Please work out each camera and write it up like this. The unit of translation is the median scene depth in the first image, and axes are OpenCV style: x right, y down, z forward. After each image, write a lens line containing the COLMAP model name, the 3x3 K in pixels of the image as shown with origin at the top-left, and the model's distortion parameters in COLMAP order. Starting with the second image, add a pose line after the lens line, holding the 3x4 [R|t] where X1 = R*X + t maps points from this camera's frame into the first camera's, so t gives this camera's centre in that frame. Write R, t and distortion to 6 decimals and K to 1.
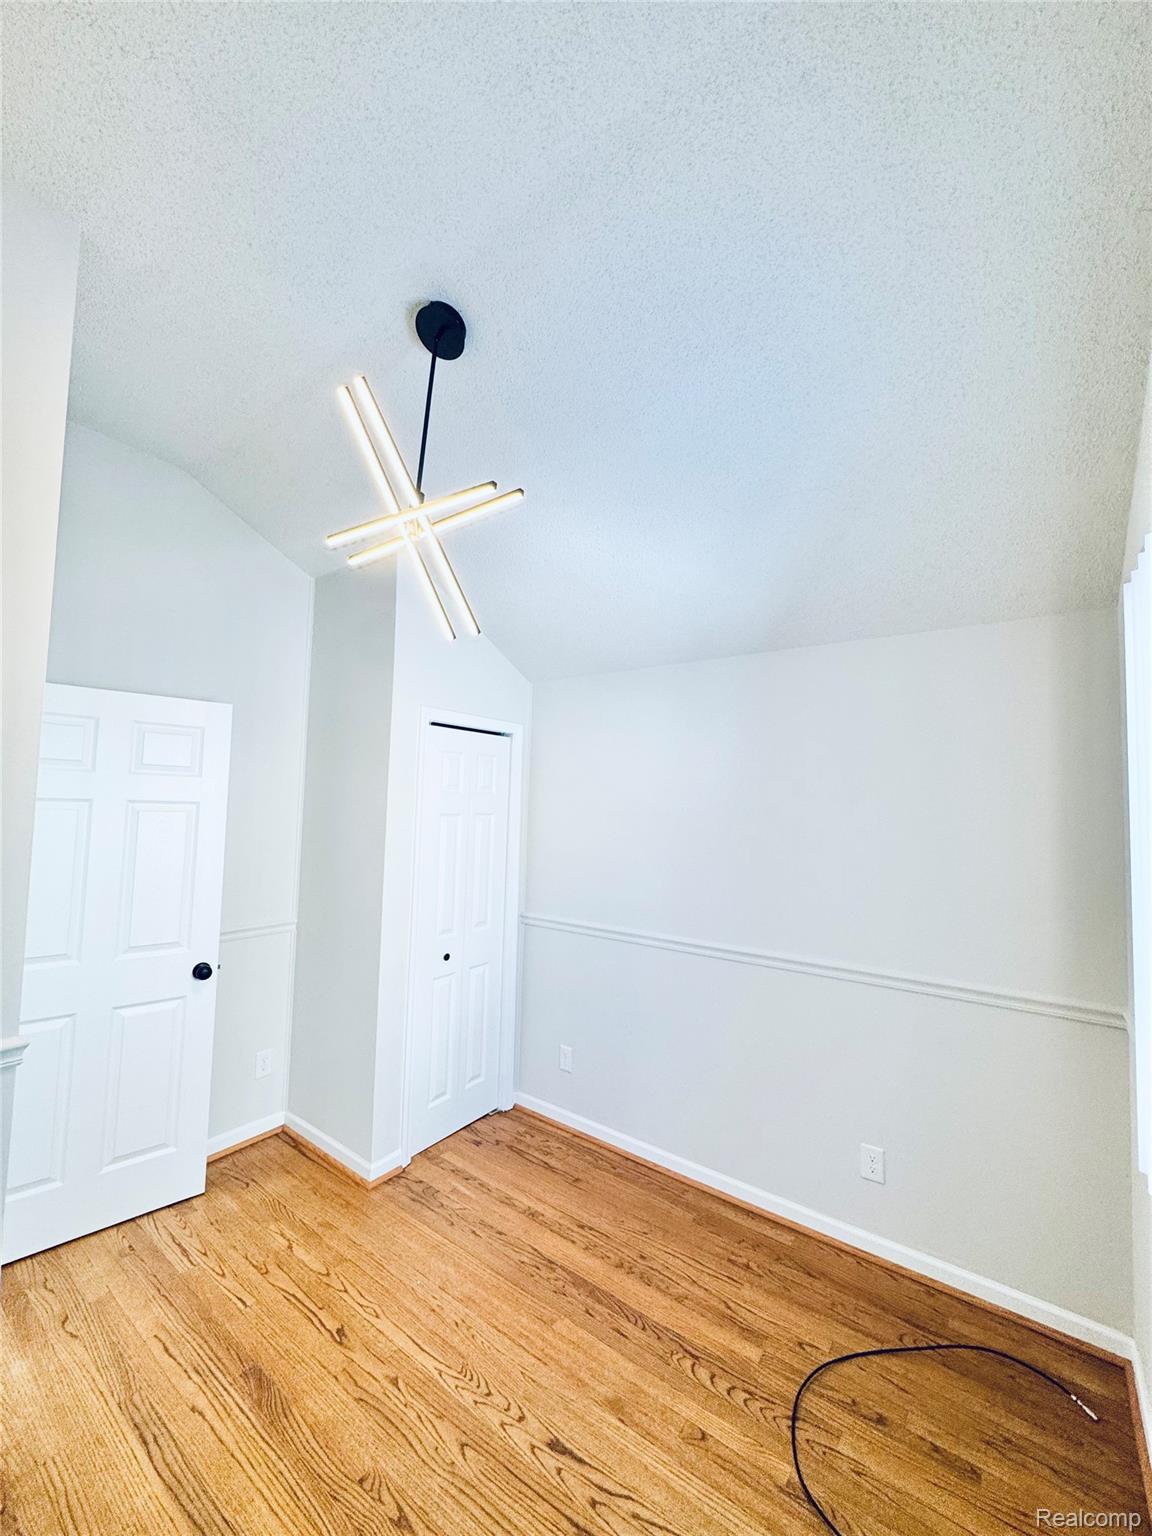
lens RADIAL K [[613.1, 0, 578.3], [0, 613.1, 770.6], [0, 0, 1]] dist [-0.003351, 0.000016]
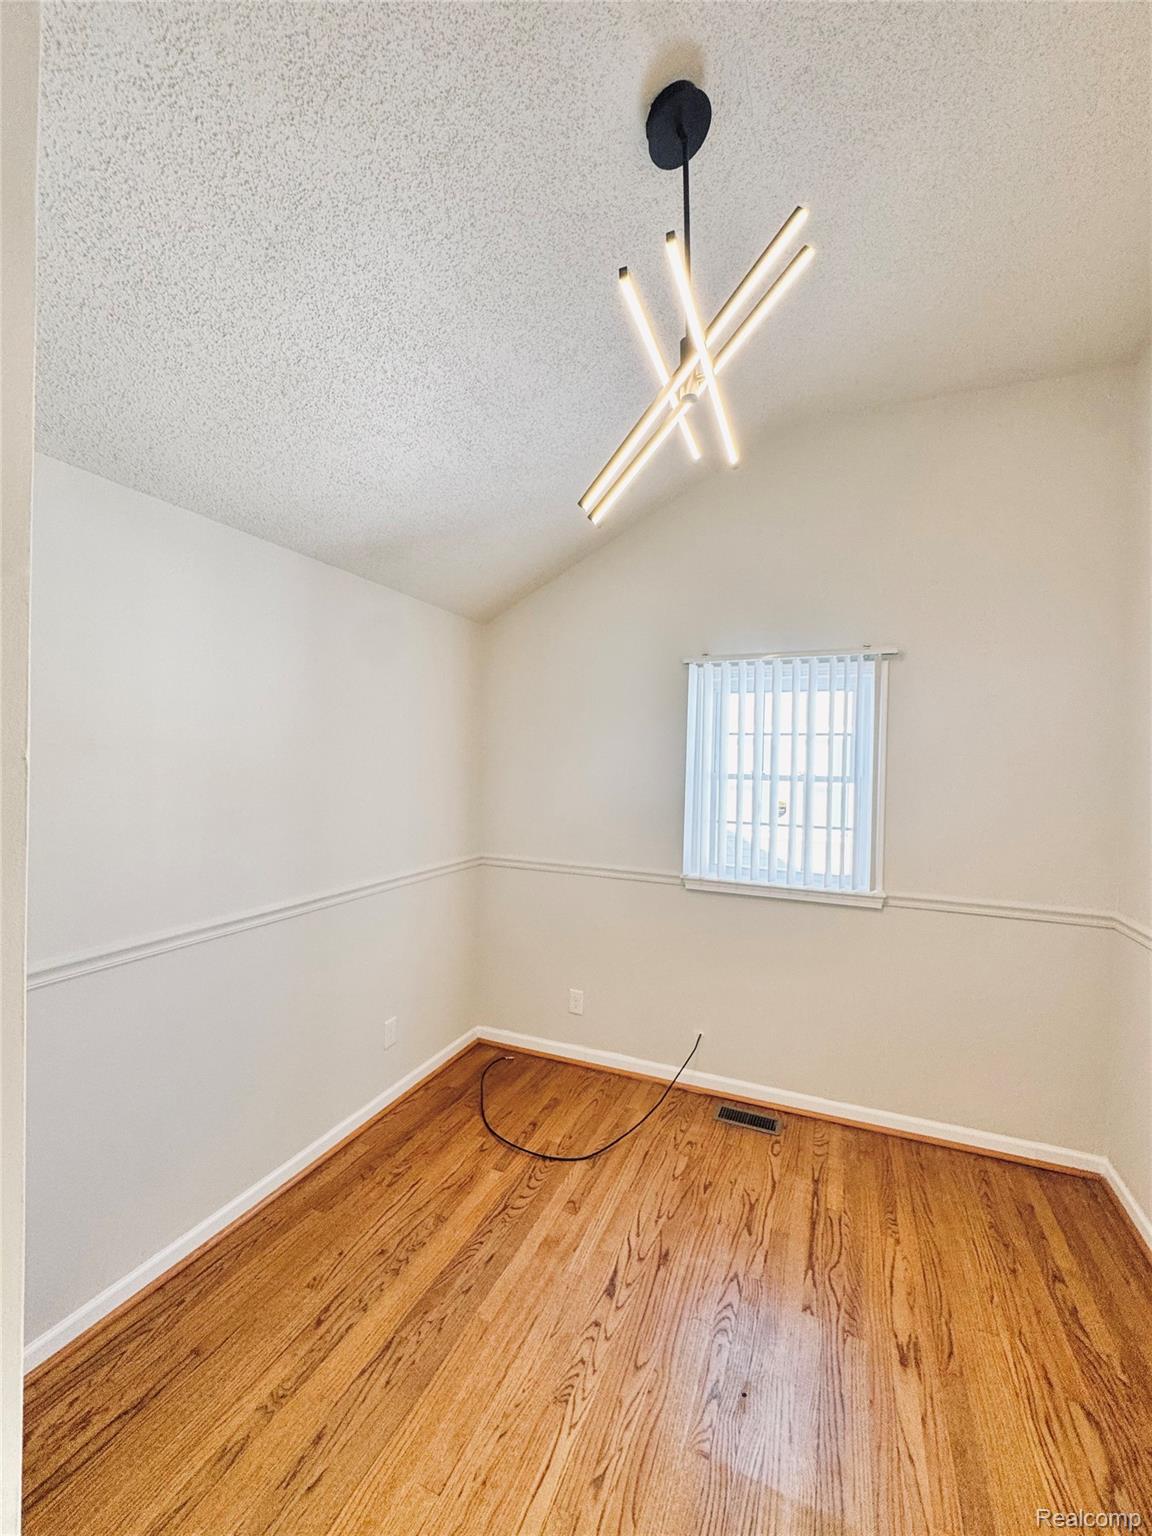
lens RADIAL K [[633.6, 0, 576.0], [0, 633.6, 768.0], [0, 0, 1]] dist [-0.001430, -0.000191]
pose [[-0.242970, -0.044011, 0.969035, -0.831405], [-0.083166, 0.996237, 0.024394, 0.069723], [-0.966462, -0.074663, -0.245716, 1.045200]]
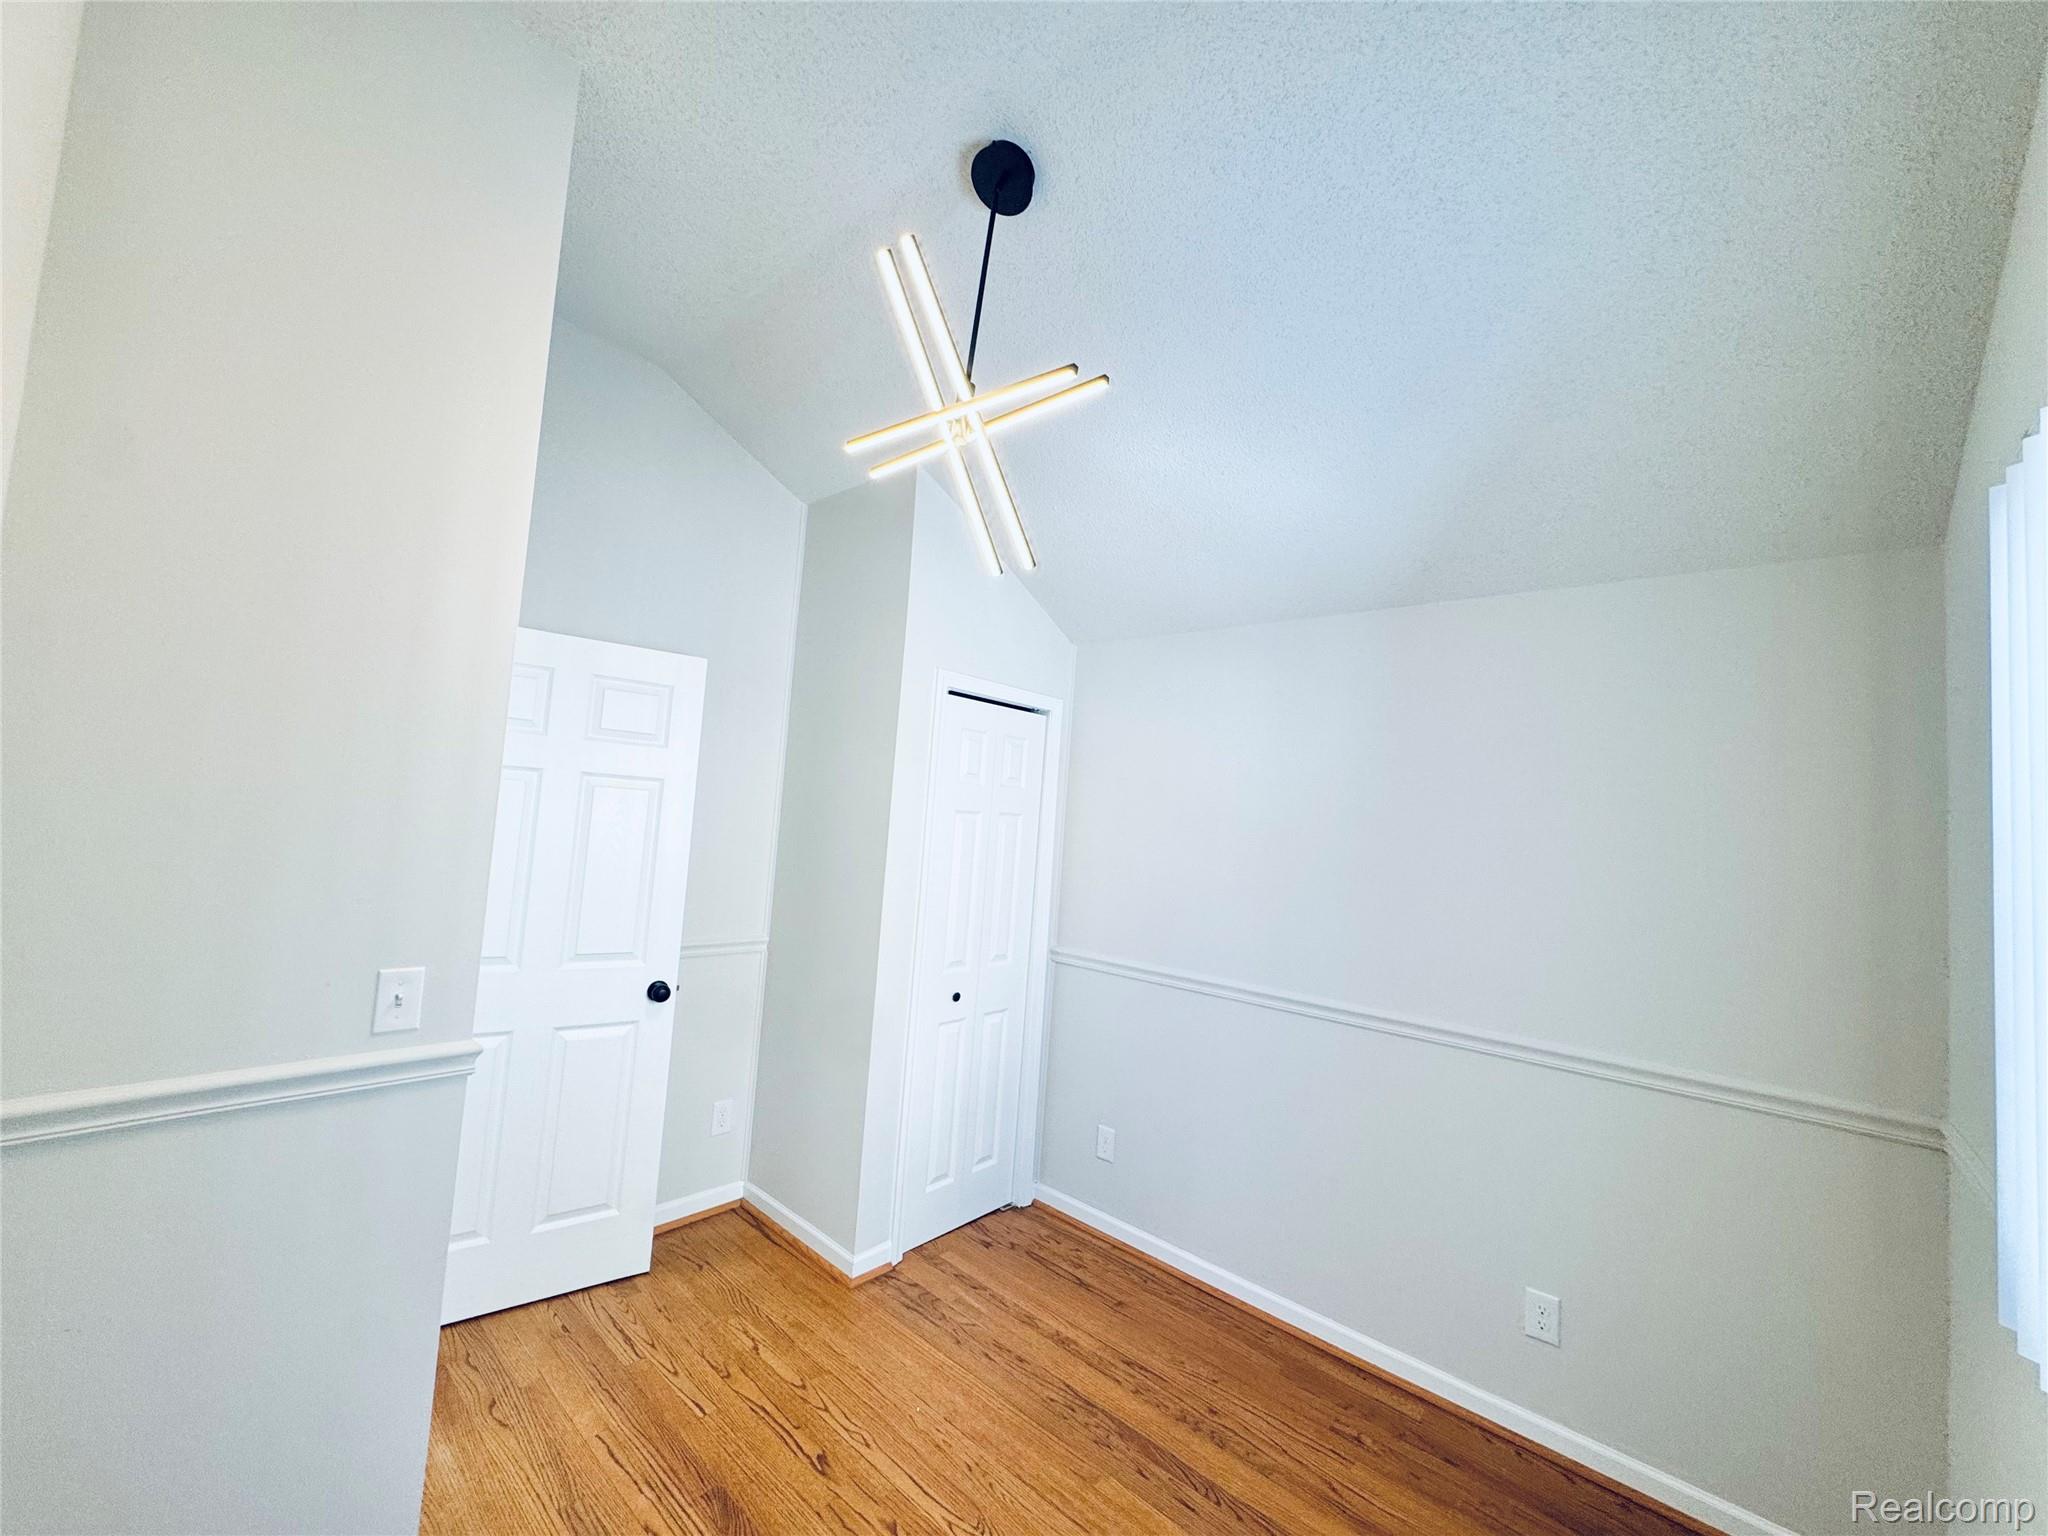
lens RADIAL K [[817.5, 0, 1026.2], [0, 817.5, 768.5], [0, 0, 1]] dist [-0.003351, 0.000016]
pose [[0.994677, 0.036997, -0.096175, -0.055573], [-0.038120, 0.999224, -0.009864, 0.035378], [0.095736, 0.013478, 0.995316, -0.018257]]
